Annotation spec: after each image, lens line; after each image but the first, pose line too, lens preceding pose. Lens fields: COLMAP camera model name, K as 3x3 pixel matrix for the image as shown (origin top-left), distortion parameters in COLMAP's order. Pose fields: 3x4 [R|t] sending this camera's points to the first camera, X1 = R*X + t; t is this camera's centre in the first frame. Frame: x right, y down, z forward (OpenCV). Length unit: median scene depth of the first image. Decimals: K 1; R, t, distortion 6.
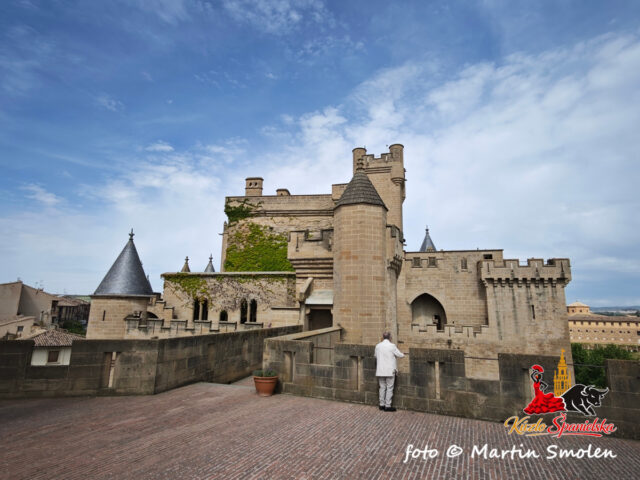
lens RADIAL K [[347.7, 0, 322.0], [0, 347.7, 241.4], [0, 0, 1]] dist [-0.005369, 0.004883]
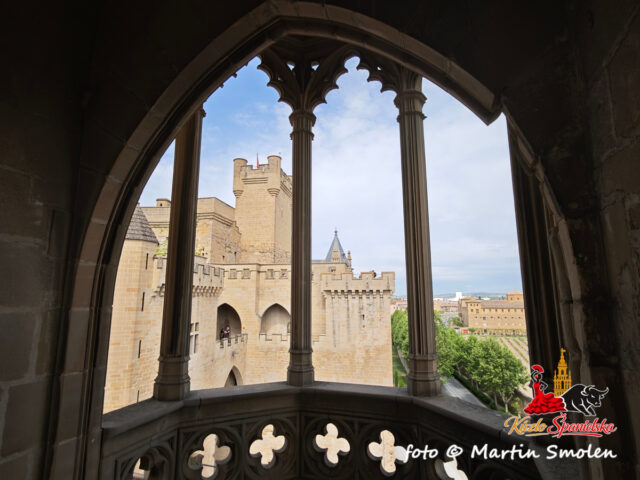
lens RADIAL K [[347.7, 0, 319.5], [0, 347.7, 240.4], [0, 0, 1]] dist [-0.005369, 0.004883]
pose [[0.996318, -0.006638, 0.085473, 0.363589], [0.004580, 0.999695, 0.024255, -0.072815], [-0.085608, -0.023774, 0.996045, -0.064268]]
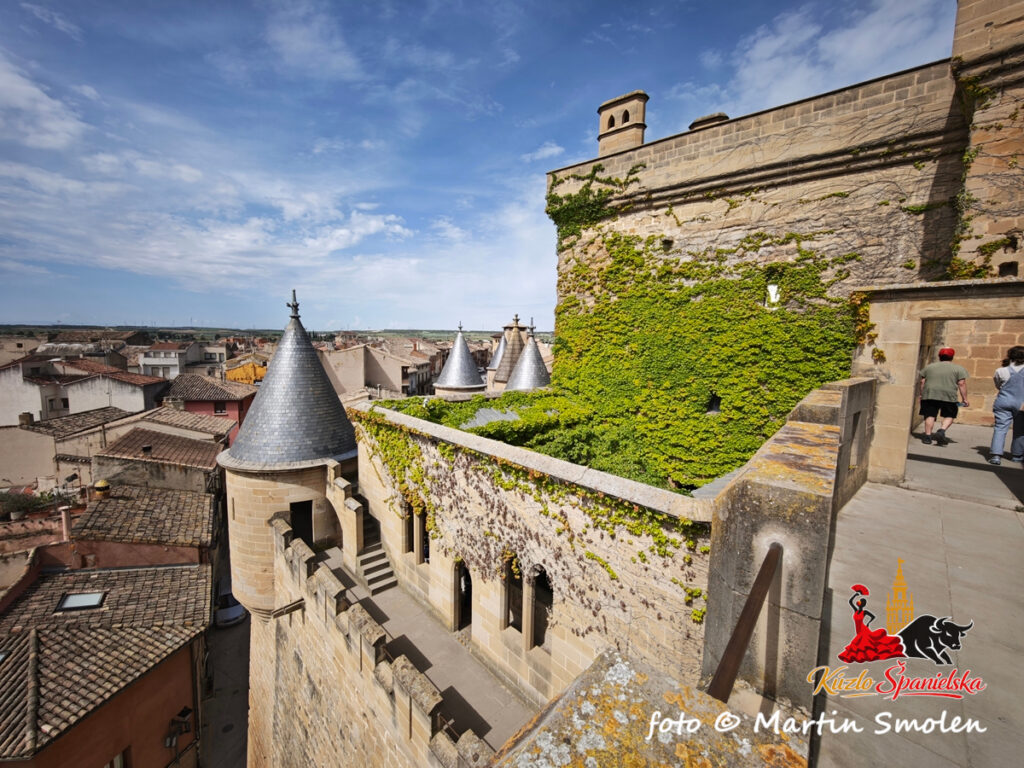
lens RADIAL K [[426.0, 0, 514.3], [0, 426.0, 386.2], [0, 0, 1]] dist [0.002201, 0.000651]
pose [[0.846458, 0.055432, -0.529563, -0.055200], [0.095349, 0.962709, 0.253178, -0.028463], [0.523849, -0.264798, 0.809607, 0.696519]]
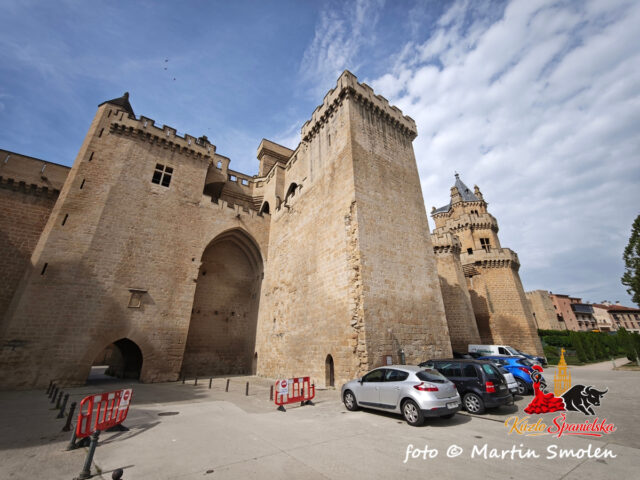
lens RADIAL K [[266.3, 0, 317.7], [0, 266.3, 239.1], [0, 0, 1]] dist [0.002201, 0.000651]
pose [[0.747047, -0.295428, -0.595519, 0.888947], [0.158181, 0.949092, -0.272402, 0.613186], [0.645678, 0.109297, 0.755747, 0.453827]]
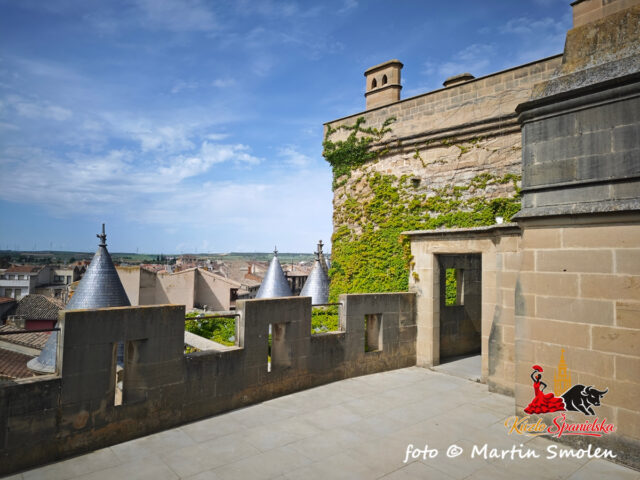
lens RADIAL K [[433.6, 0, 321.6], [0, 433.6, 244.6], [0, 0, 1]] dist [0.015785, -0.004777]
pose [[0.797629, -0.027594, -0.602517, 0.085008], [0.107951, 0.989354, 0.097599, -0.033288], [0.593409, -0.142890, 0.792116, 0.680831]]
